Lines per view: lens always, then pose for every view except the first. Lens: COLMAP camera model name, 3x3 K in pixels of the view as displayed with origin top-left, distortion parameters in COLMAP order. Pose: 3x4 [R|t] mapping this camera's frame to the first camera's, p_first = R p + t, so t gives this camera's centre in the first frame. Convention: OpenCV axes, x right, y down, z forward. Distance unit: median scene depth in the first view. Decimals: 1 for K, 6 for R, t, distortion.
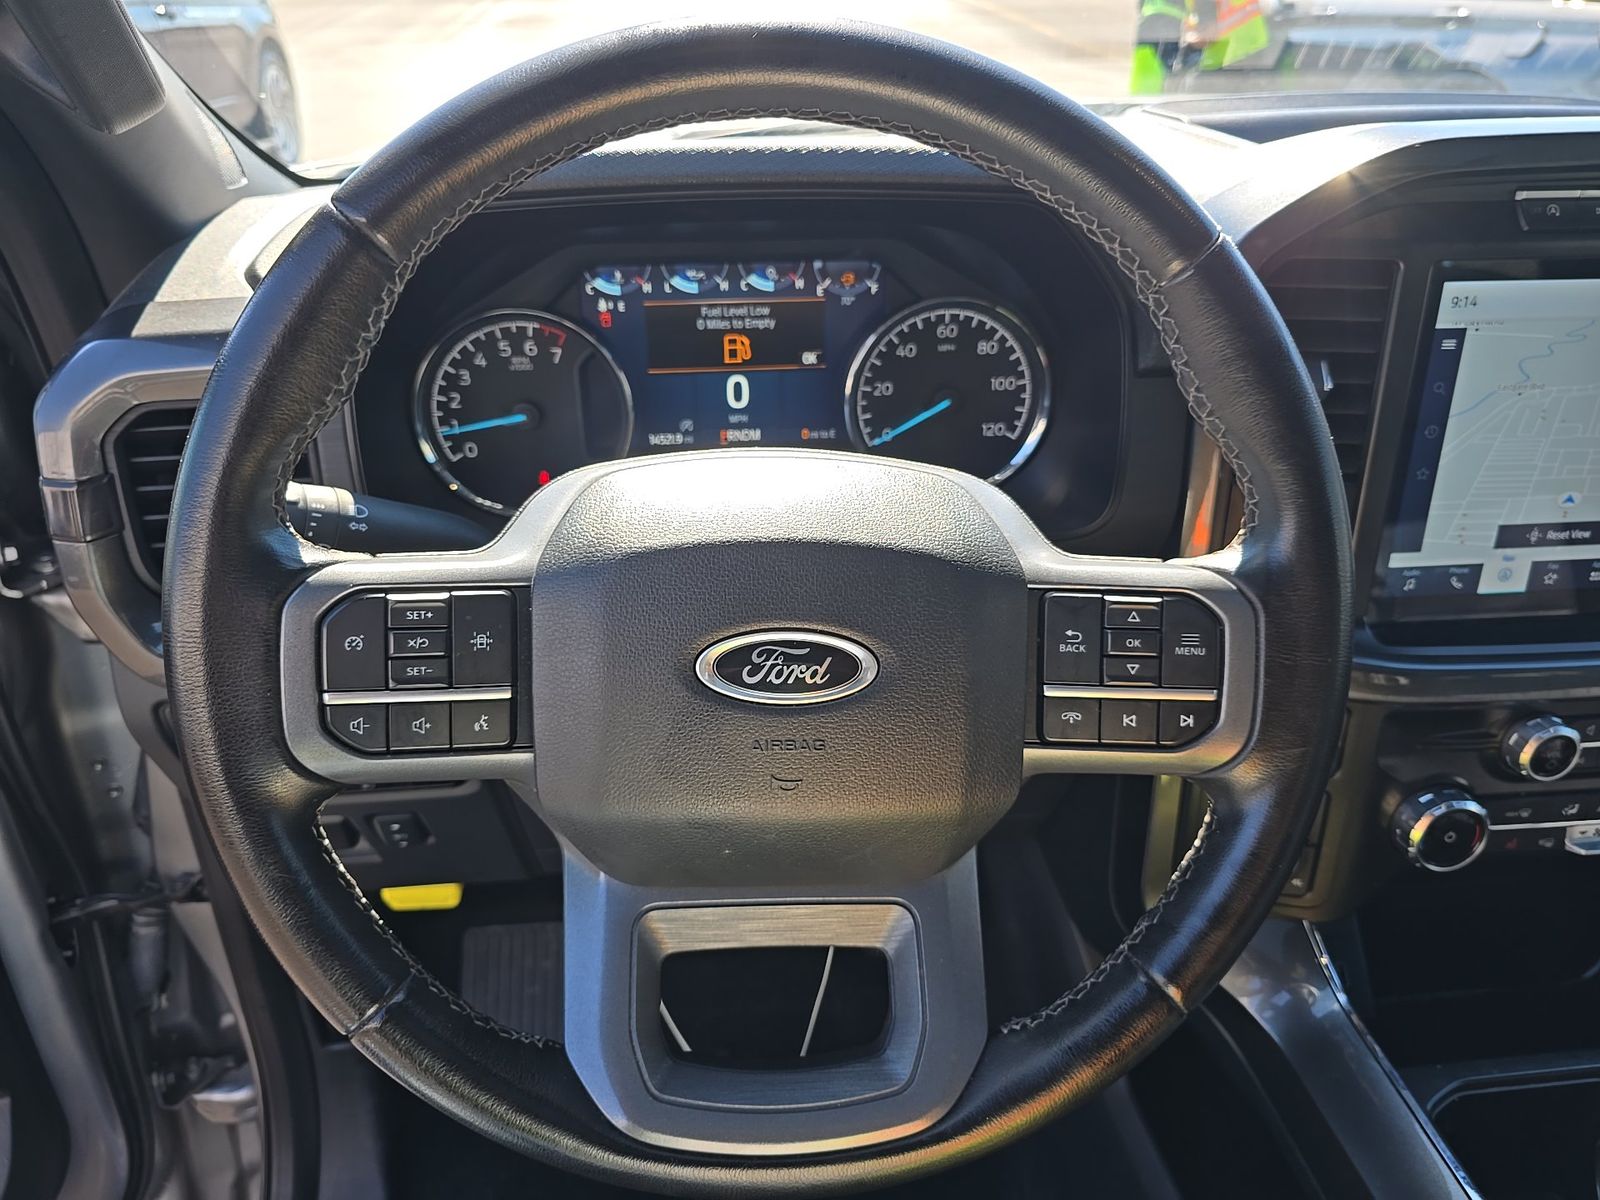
lens RADIAL K [[1079.8, 0, 800.9], [0, 1079.8, 600.3], [0, 0, 1]] dist [-0.010271, -0.013780]
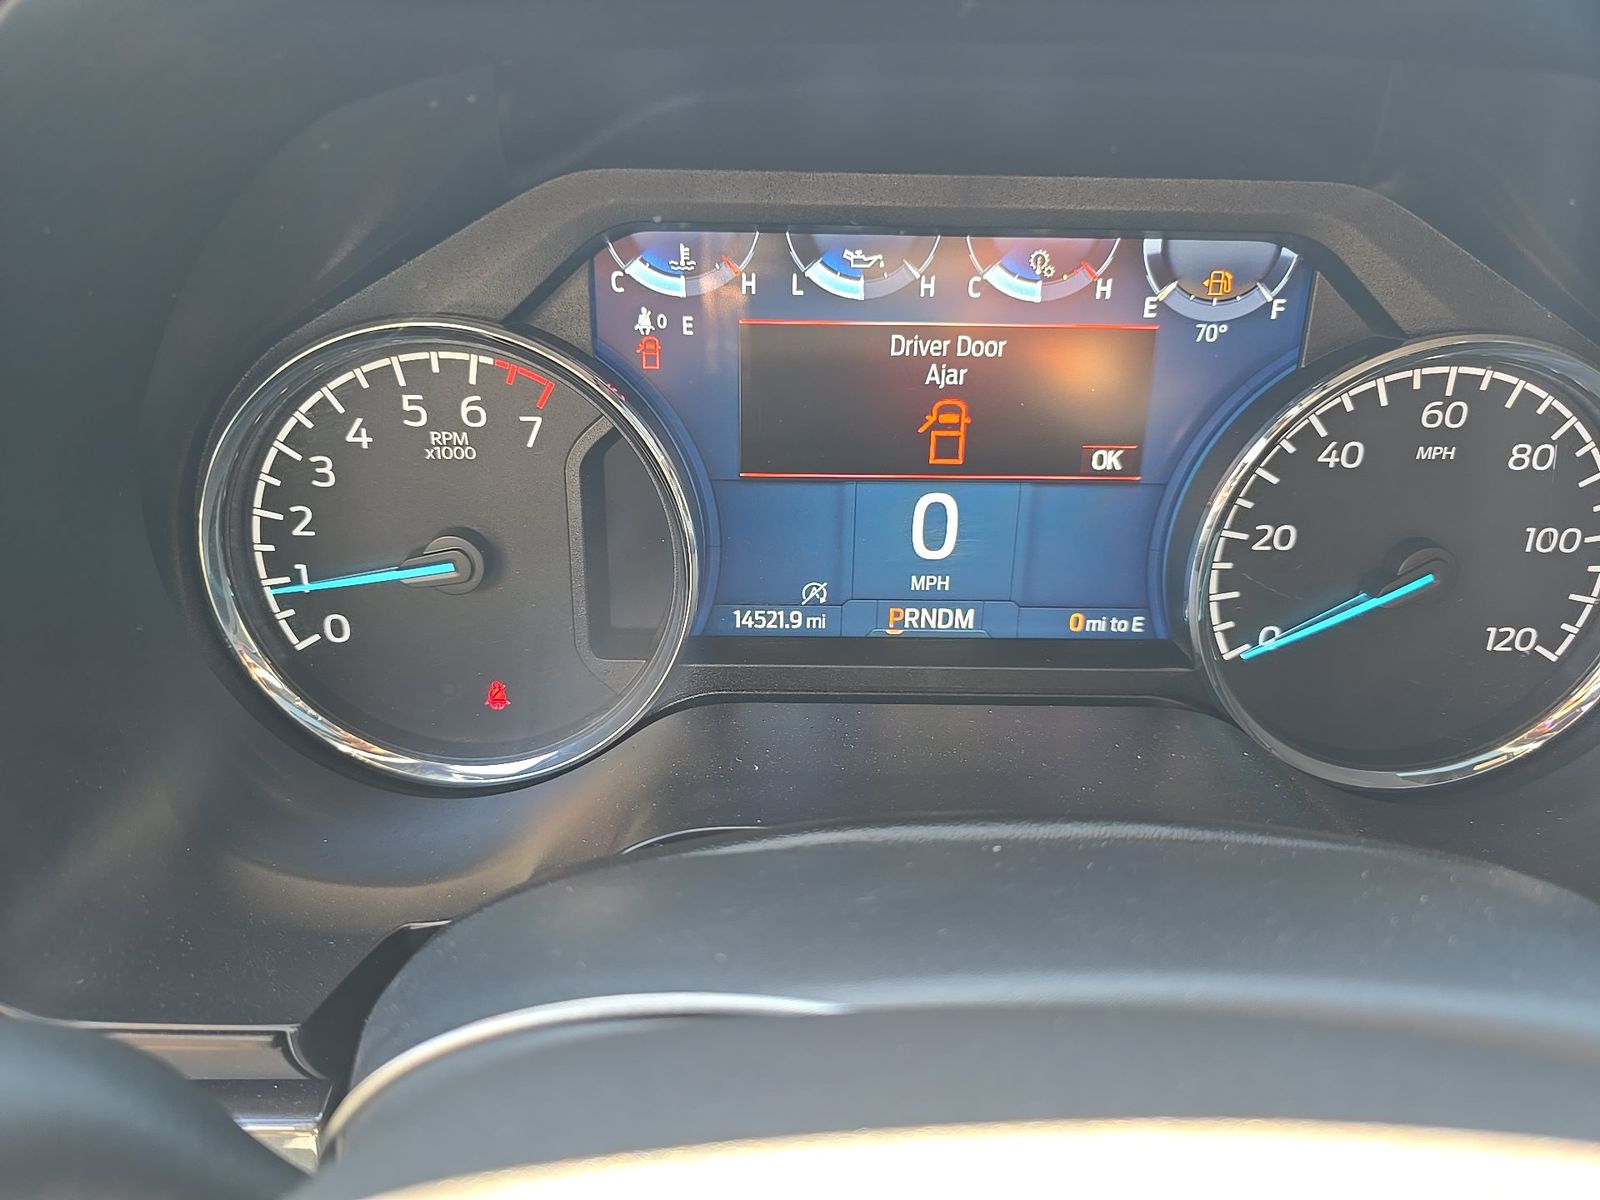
lens RADIAL K [[1079.8, 0, 798.1], [0, 1079.8, 611.6], [0, 0, 1]] dist [-0.010271, -0.013780]
pose [[0.998447, 0.047840, -0.028548, -0.104462], [-0.048424, 0.998624, -0.020124, -0.151345], [0.027546, 0.021475, 0.999390, 0.572682]]
